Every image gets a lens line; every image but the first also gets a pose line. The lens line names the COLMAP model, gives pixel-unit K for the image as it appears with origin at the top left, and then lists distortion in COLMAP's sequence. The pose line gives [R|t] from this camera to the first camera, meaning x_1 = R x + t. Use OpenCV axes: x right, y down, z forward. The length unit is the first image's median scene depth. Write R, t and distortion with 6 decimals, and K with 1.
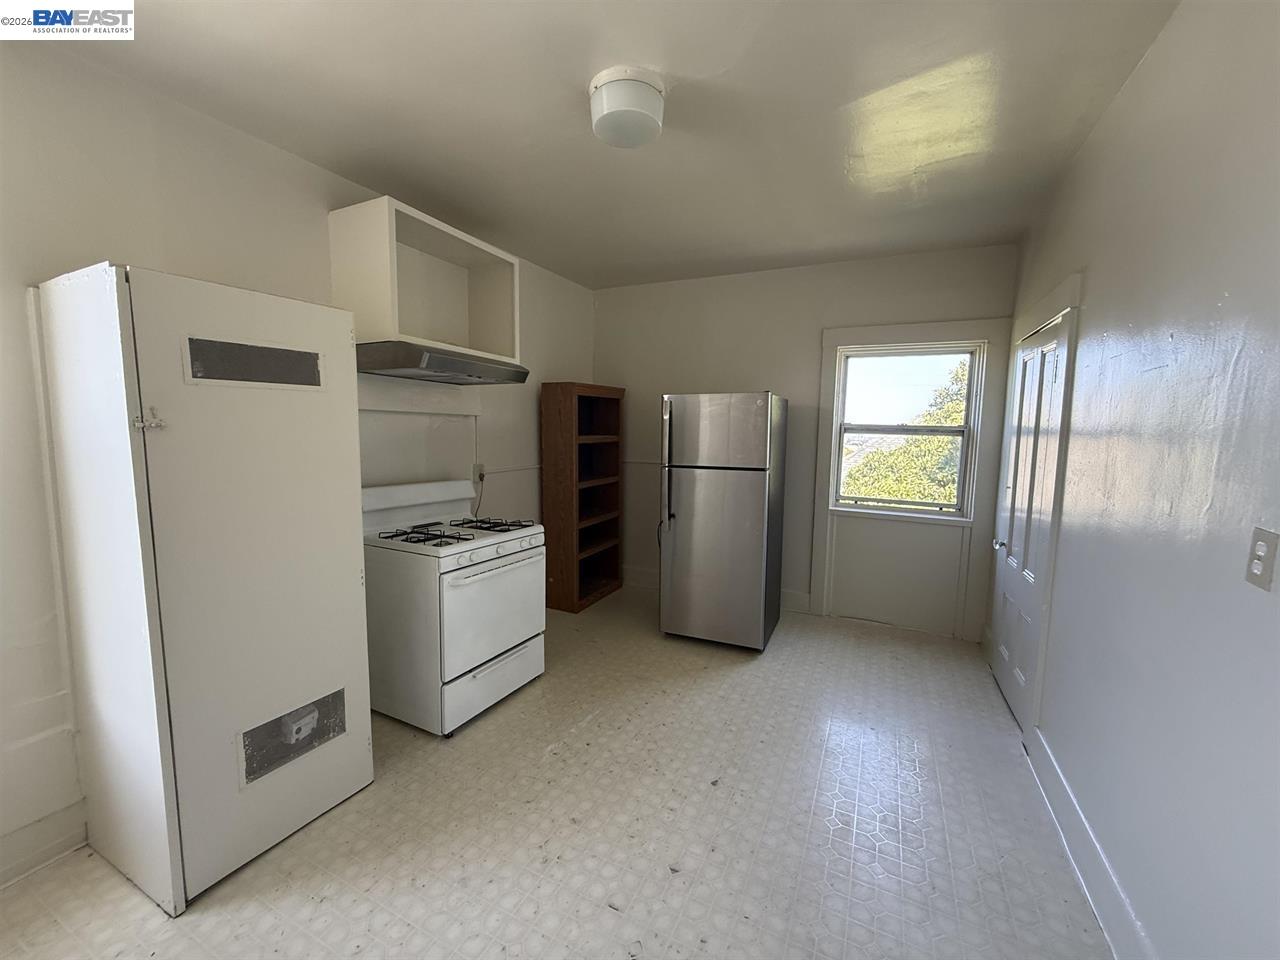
lens RADIAL K [[512.0, 0, 638.6], [0, 512.0, 480.8], [0, 0, 1]] dist [0.003116, 0.000317]
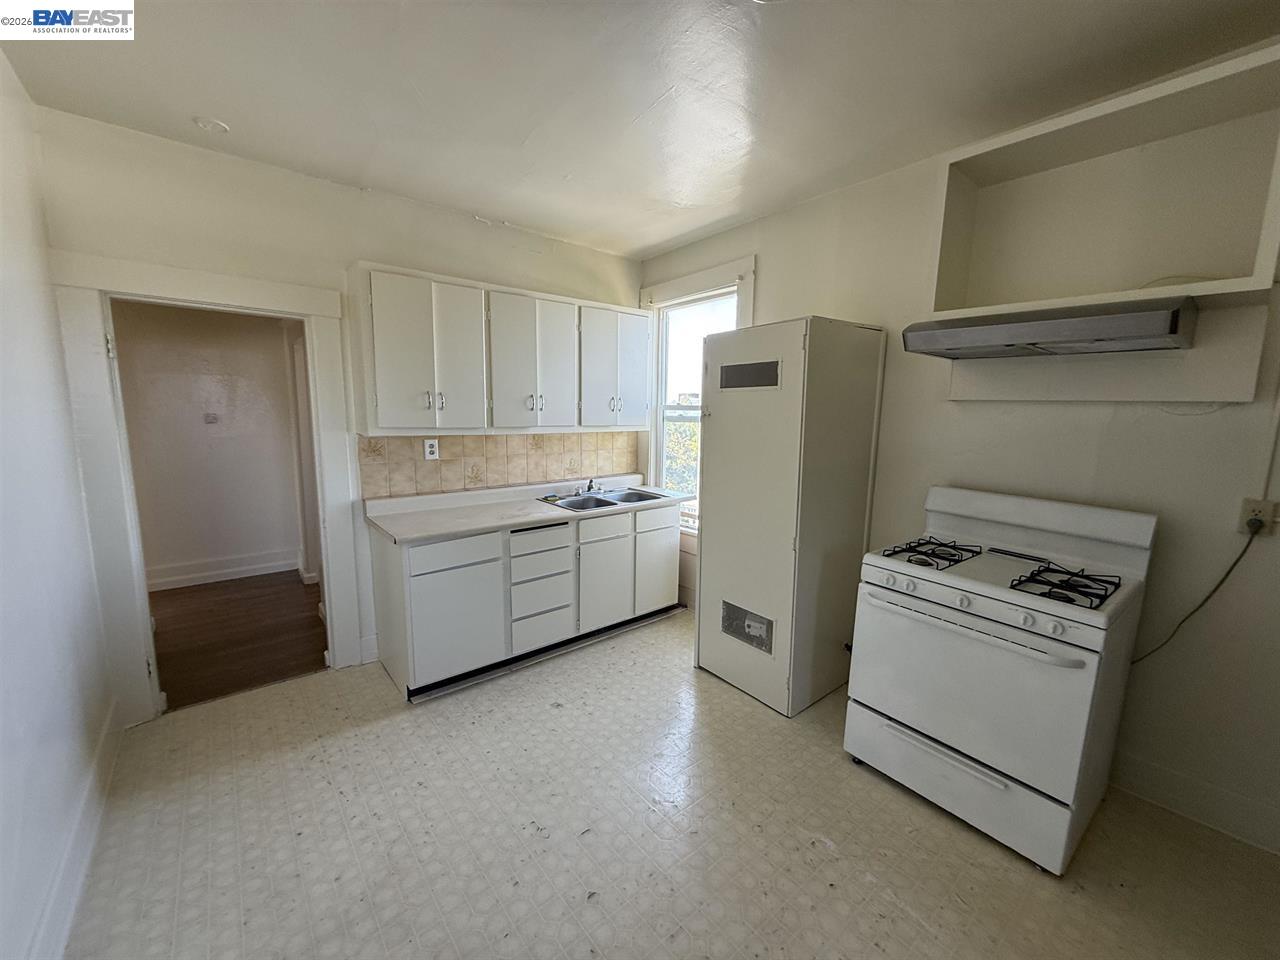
lens RADIAL K [[512.0, 0, 636.8], [0, 512.0, 481.2], [0, 0, 1]] dist [0.003116, 0.000317]
pose [[-0.420817, 0.112229, -0.900176, 0.630597], [-0.111728, 0.978350, 0.174206, -0.113444], [0.900239, 0.173884, -0.399168, 1.055897]]
